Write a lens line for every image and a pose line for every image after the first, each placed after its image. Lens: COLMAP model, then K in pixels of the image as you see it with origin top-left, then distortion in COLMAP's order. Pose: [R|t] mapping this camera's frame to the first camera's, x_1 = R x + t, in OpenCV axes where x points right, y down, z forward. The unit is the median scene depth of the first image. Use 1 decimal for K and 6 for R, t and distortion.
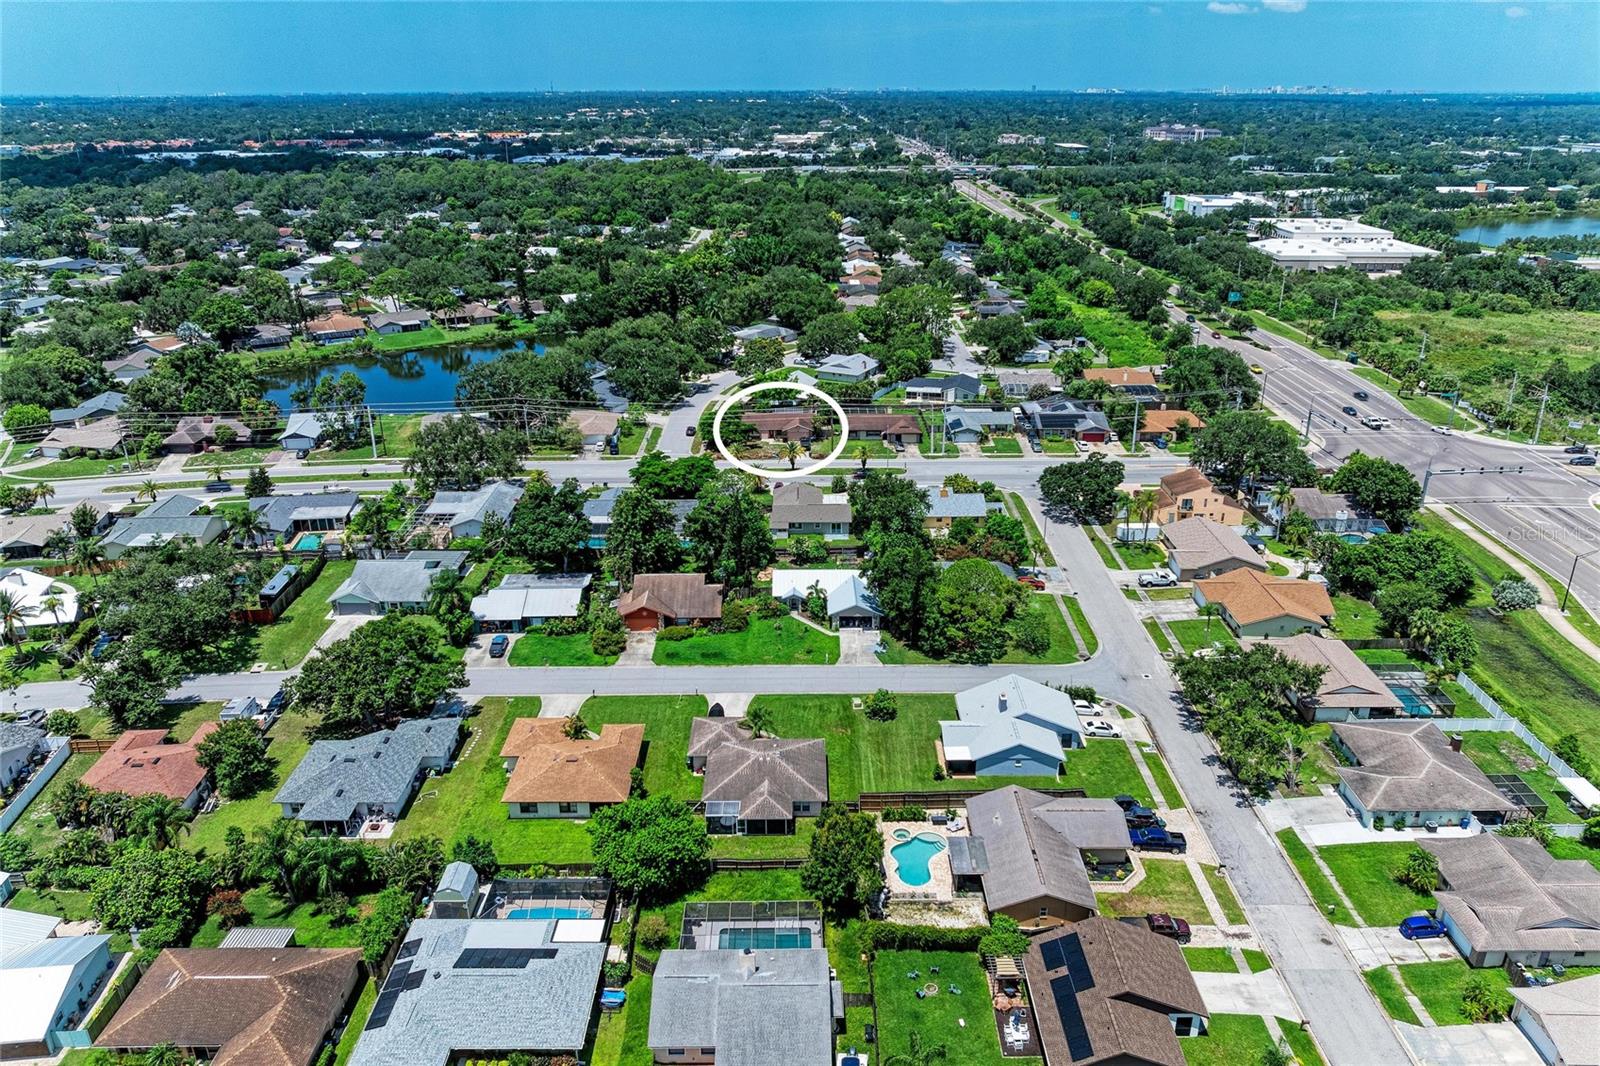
lens RADIAL K [[1119.9, 0, 800.0], [0, 1119.9, 533.0], [0, 0, 1]] dist [-0.016488, -0.003624]
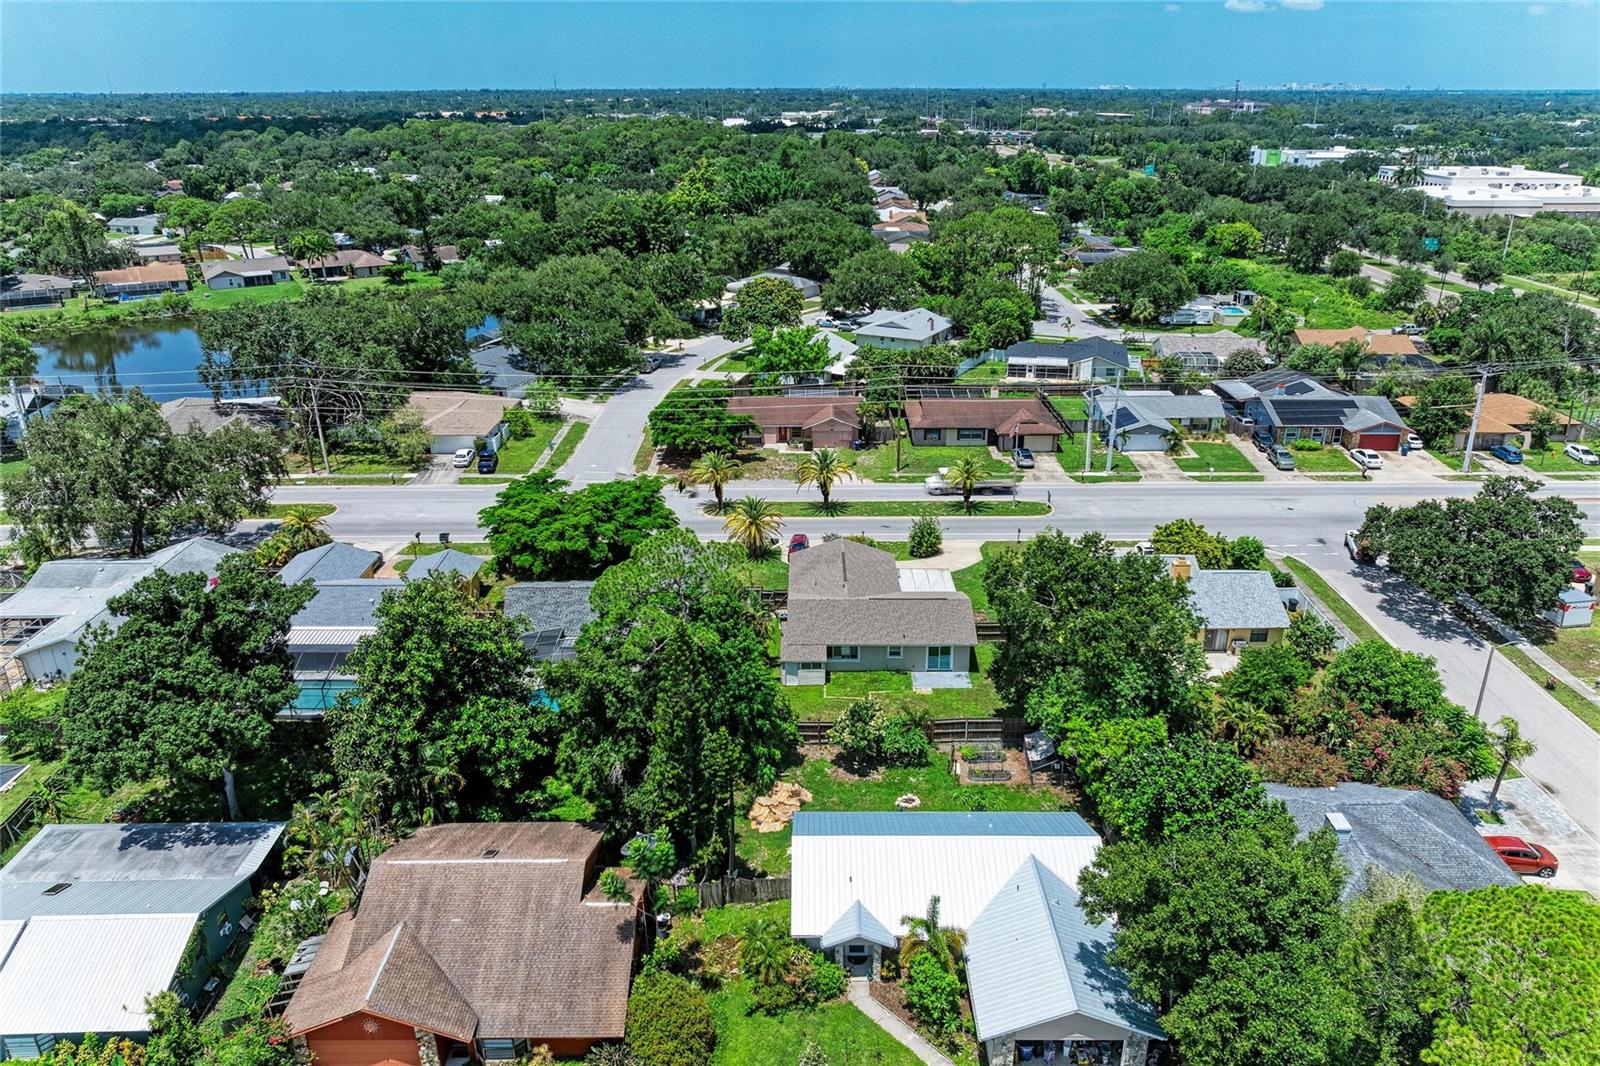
lens RADIAL K [[1119.9, 0, 800.0], [0, 1119.9, 533.0], [0, 0, 1]] dist [-0.016488, -0.003624]
pose [[0.999982, 0.002318, -0.005528, -0.013565], [-0.002326, 0.999996, -0.001556, -0.038701], [0.005524, 0.001568, 0.999984, 0.442923]]
